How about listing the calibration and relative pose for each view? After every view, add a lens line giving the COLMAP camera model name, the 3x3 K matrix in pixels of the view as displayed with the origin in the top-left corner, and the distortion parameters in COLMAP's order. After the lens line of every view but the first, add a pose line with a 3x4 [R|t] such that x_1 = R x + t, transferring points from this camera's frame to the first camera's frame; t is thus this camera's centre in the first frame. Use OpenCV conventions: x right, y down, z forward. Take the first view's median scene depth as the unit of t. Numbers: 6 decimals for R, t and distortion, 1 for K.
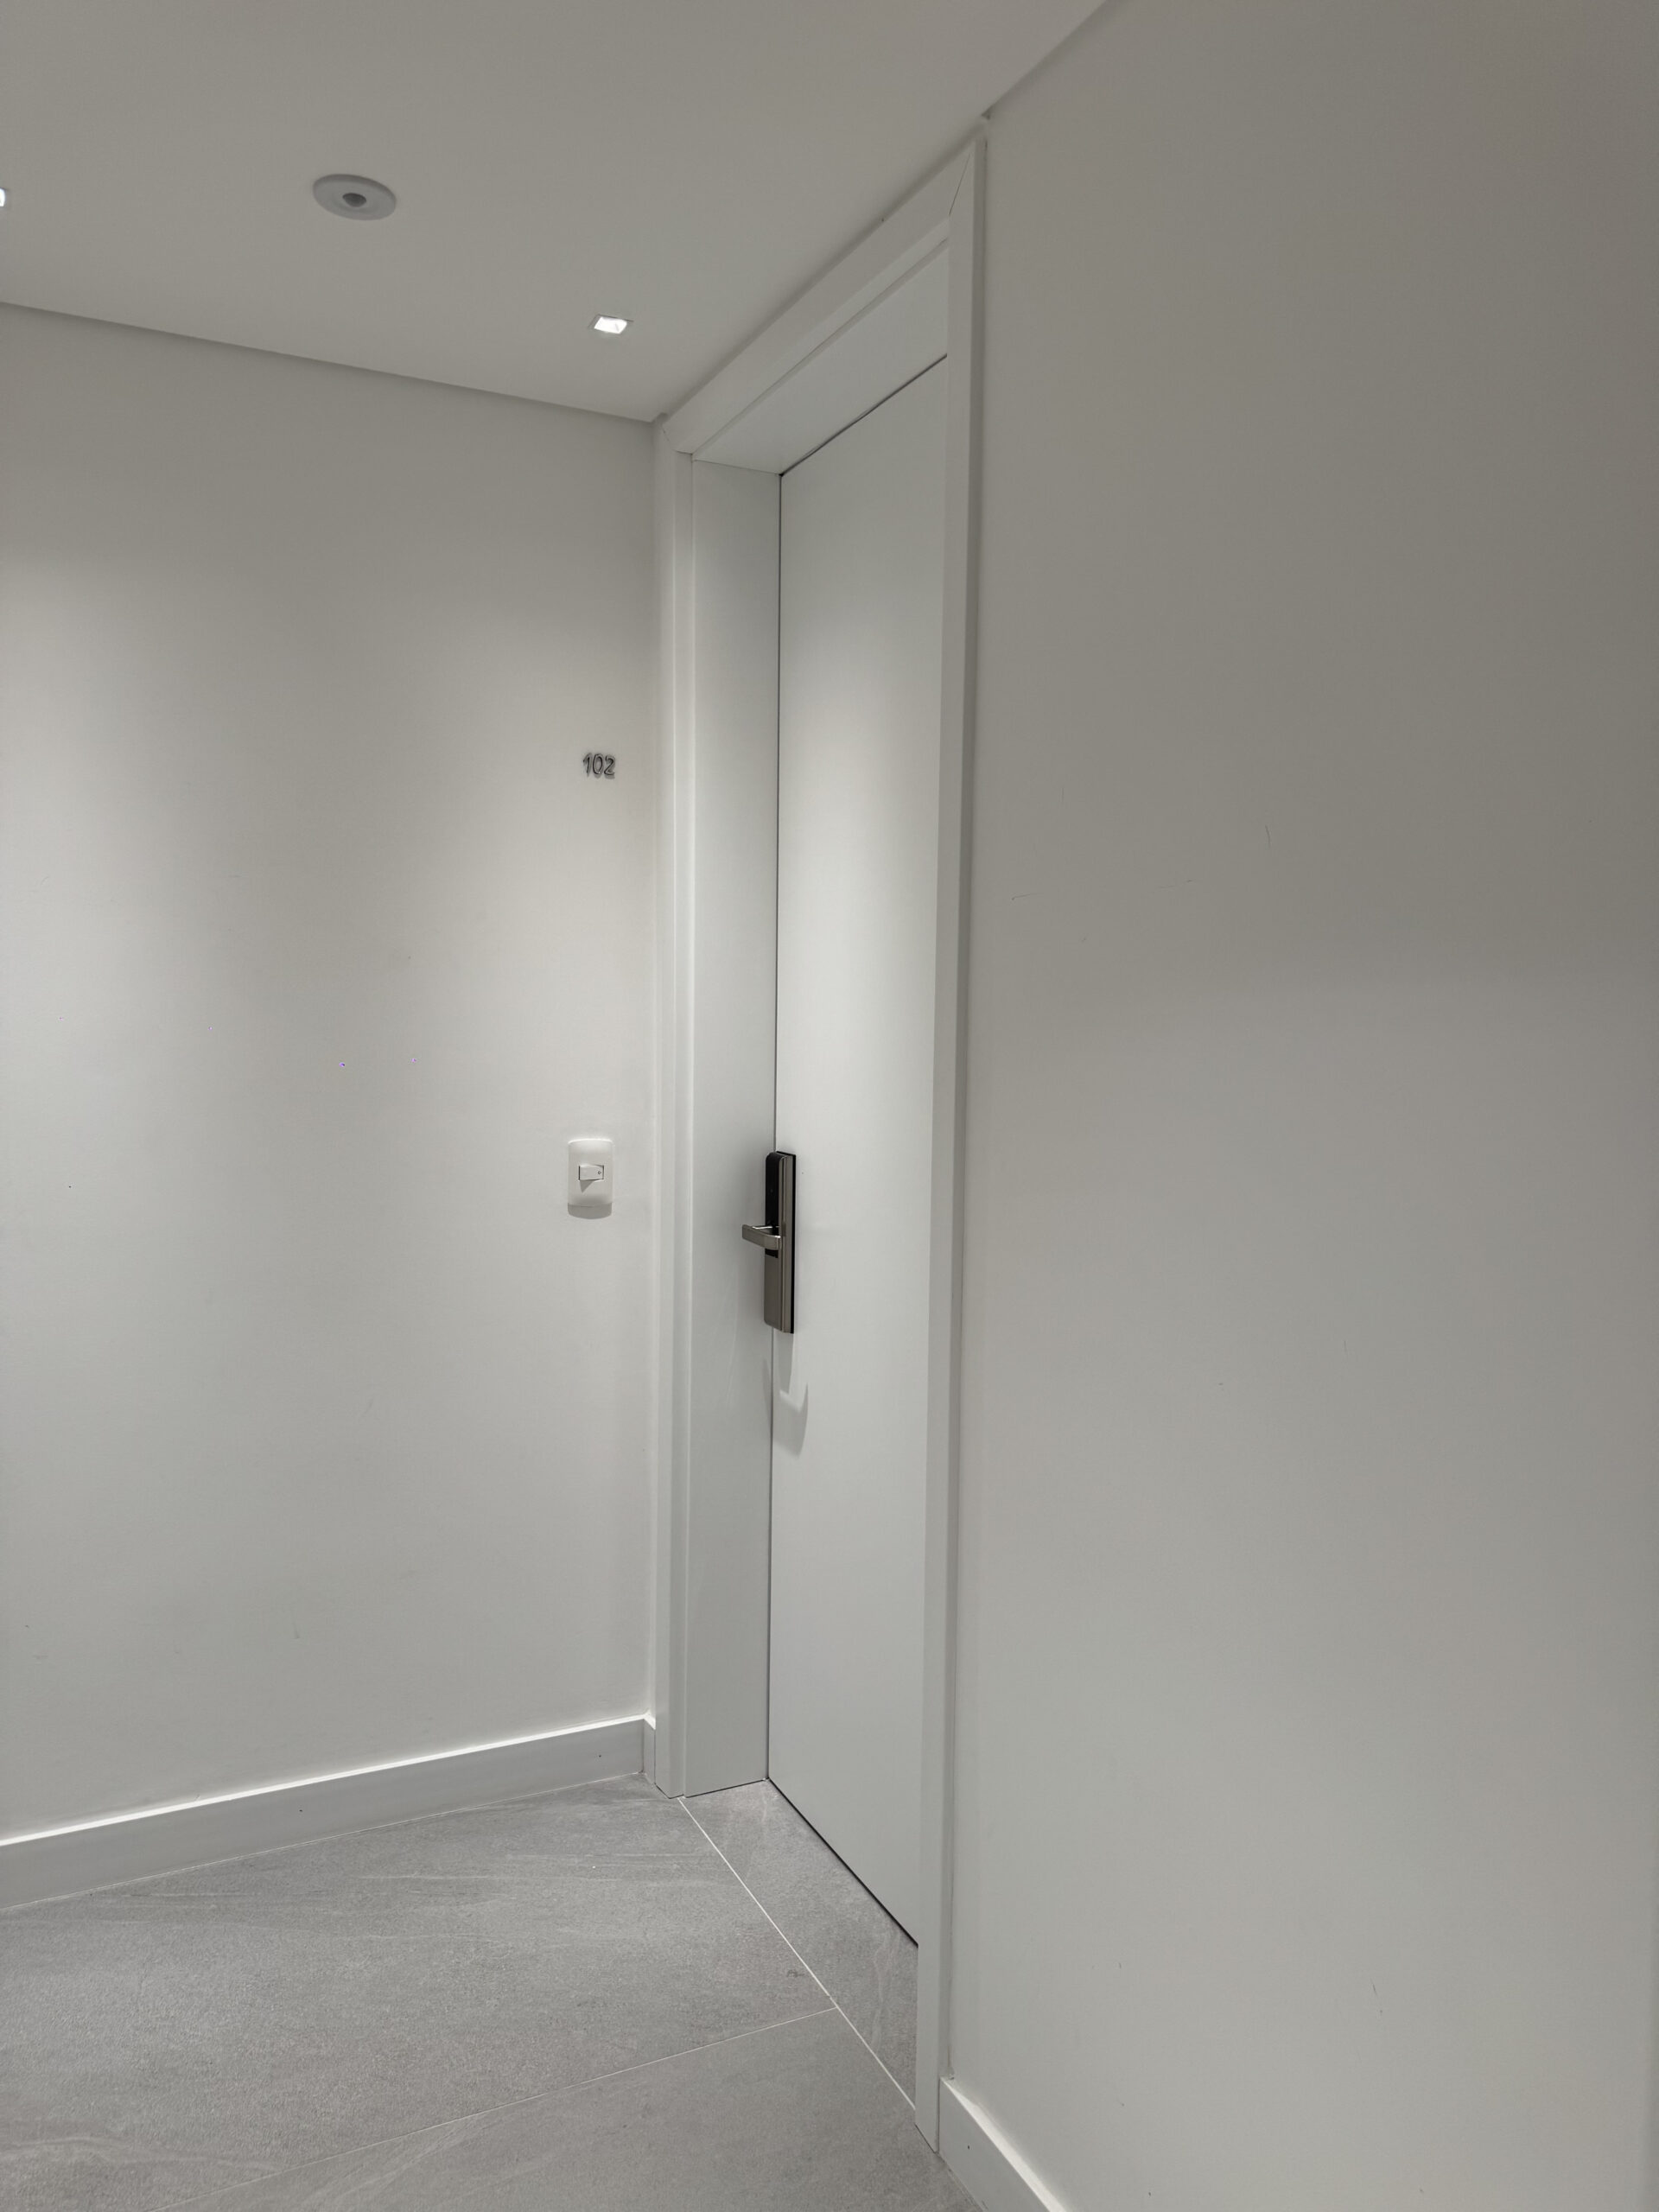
lens RADIAL K [[1601.6, 0, 829.5], [0, 1601.6, 1106.0], [0, 0, 1]] dist [0.102862, -0.063529]
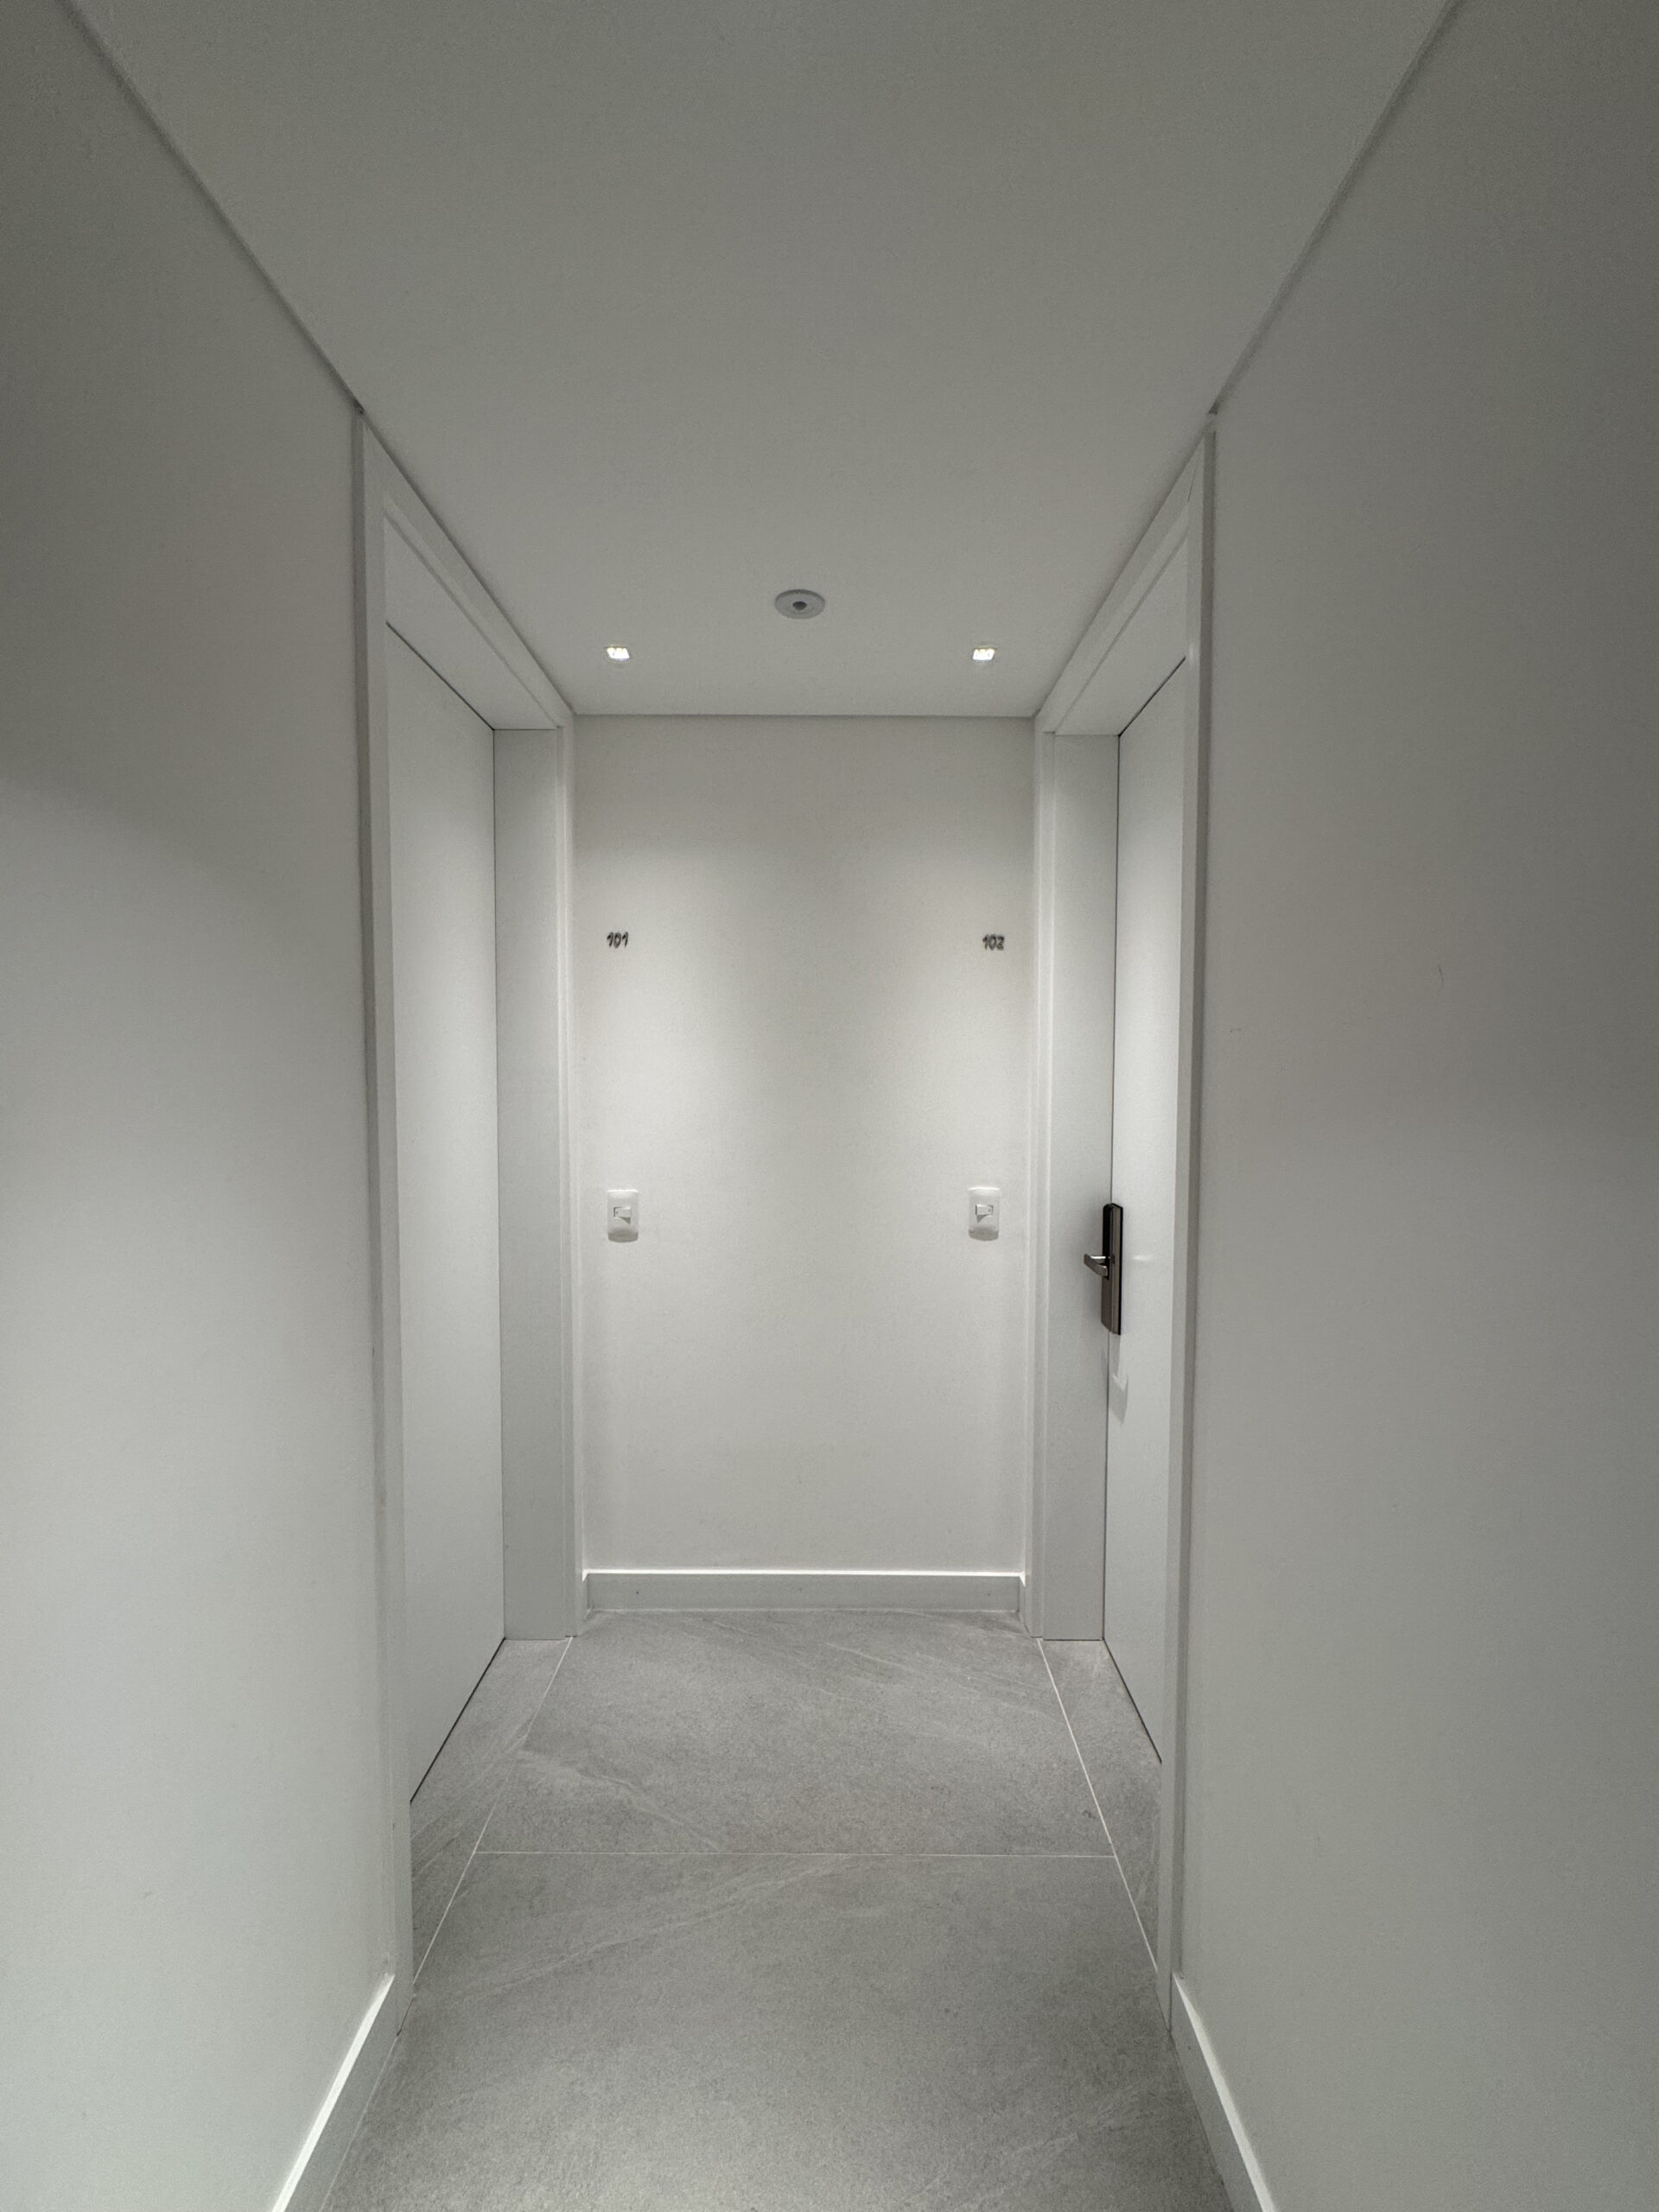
lens RADIAL K [[896.8, 0, 829.5], [0, 896.8, 1106.0], [0, 0, 1]] dist [0.000538, 0.000781]
pose [[0.901453, 0.011235, -0.432731, 0.088452], [-0.024731, 0.999367, -0.025574, -0.033034], [0.432170, 0.033756, 0.901160, 0.183701]]
